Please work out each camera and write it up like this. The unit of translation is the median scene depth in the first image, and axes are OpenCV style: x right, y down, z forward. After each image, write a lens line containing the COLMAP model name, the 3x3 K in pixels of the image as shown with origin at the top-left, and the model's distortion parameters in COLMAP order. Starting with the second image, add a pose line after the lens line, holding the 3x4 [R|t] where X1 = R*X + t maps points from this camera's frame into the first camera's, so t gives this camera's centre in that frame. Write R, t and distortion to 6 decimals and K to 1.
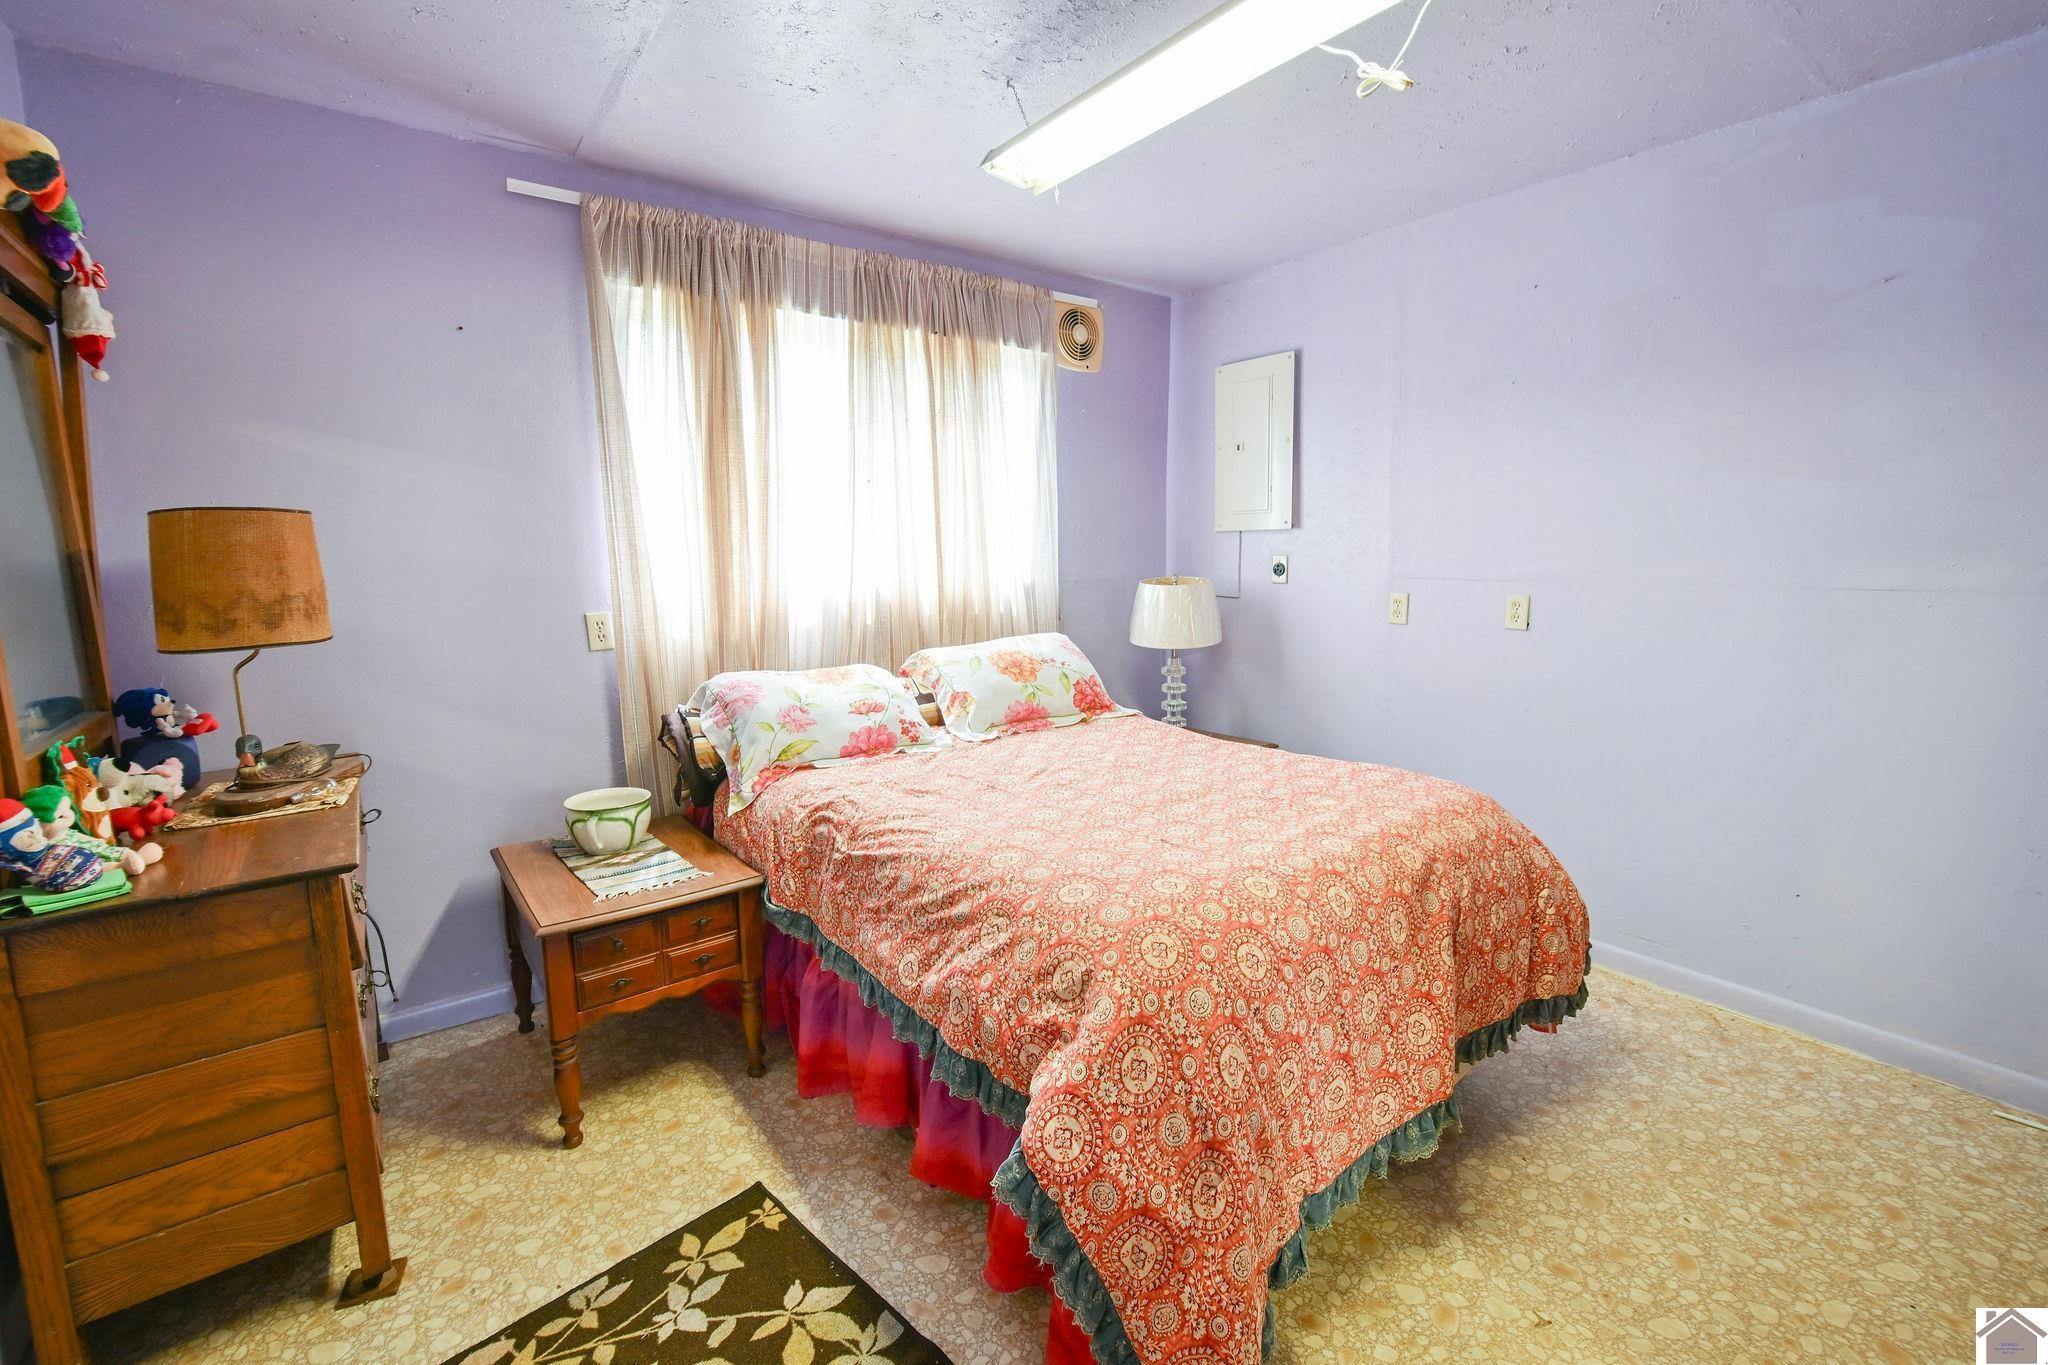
lens RADIAL K [[883.8, 0, 1021.9], [0, 883.8, 641.3], [0, 0, 1]] dist [-0.028558, -0.000156]
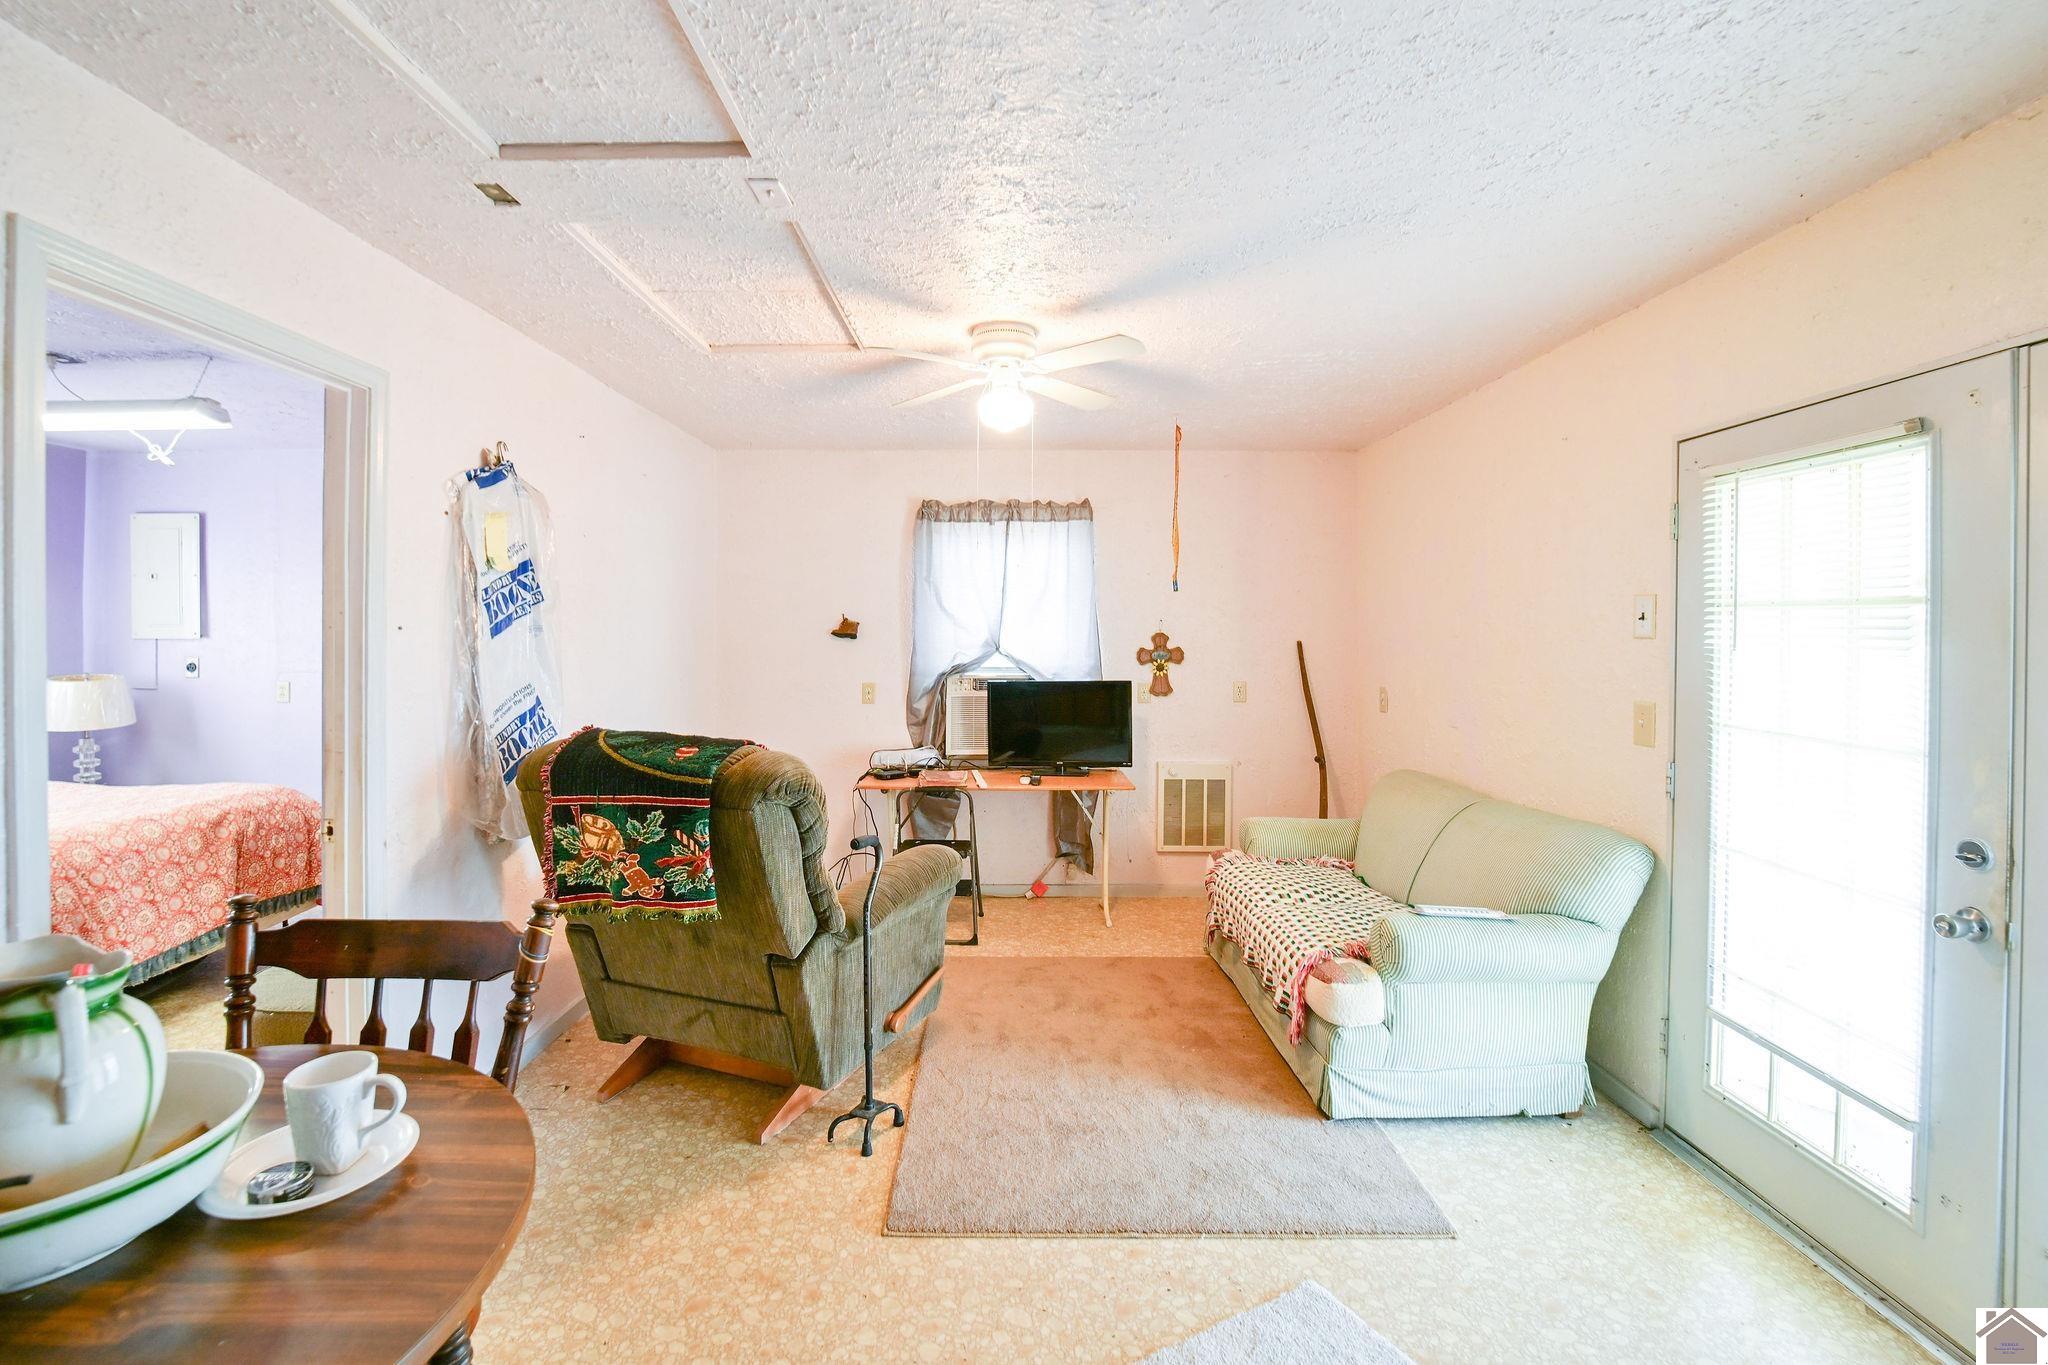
lens RADIAL K [[883.8, 0, 1021.9], [0, 883.8, 641.3], [0, 0, 1]] dist [-0.028558, -0.000156]
pose [[0.590564, 0.006304, 0.806966, -0.044894], [0.077189, 0.994943, -0.064262, 0.122461], [-0.803291, 0.100240, 0.587091, -1.596504]]
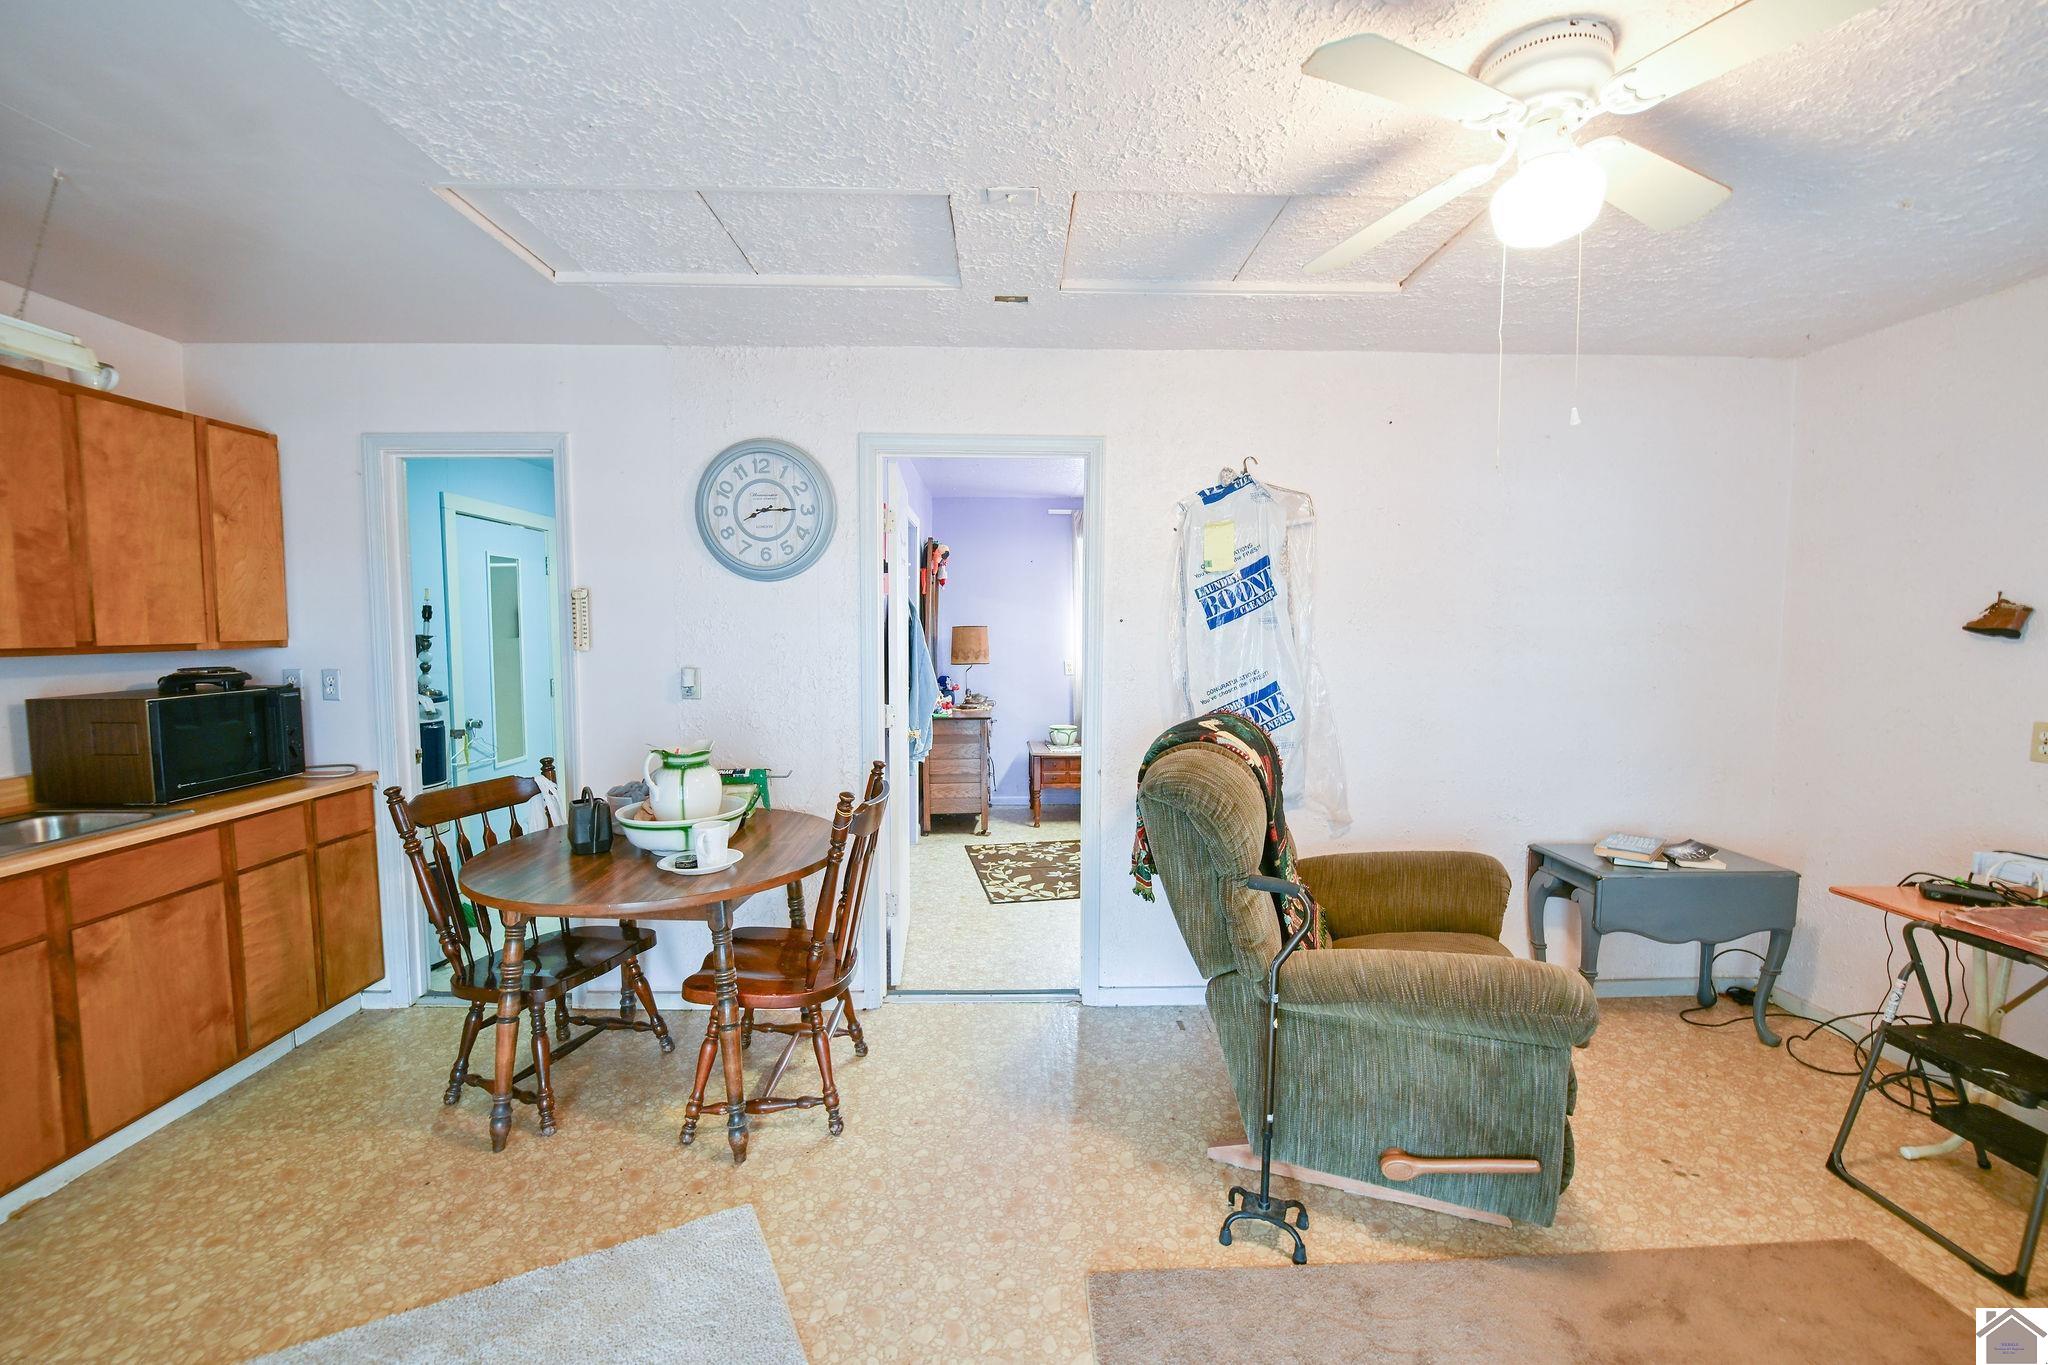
lens RADIAL K [[822.7, 0, 1027.2], [0, 822.7, 692.6], [0, 0, 1]] dist [-0.021076, 0.000132]
pose [[0.815918, 0.057899, -0.575262, 1.212681], [-0.073997, 0.997248, -0.004582, 0.116494], [0.573413, 0.046306, 0.817957, -1.580675]]
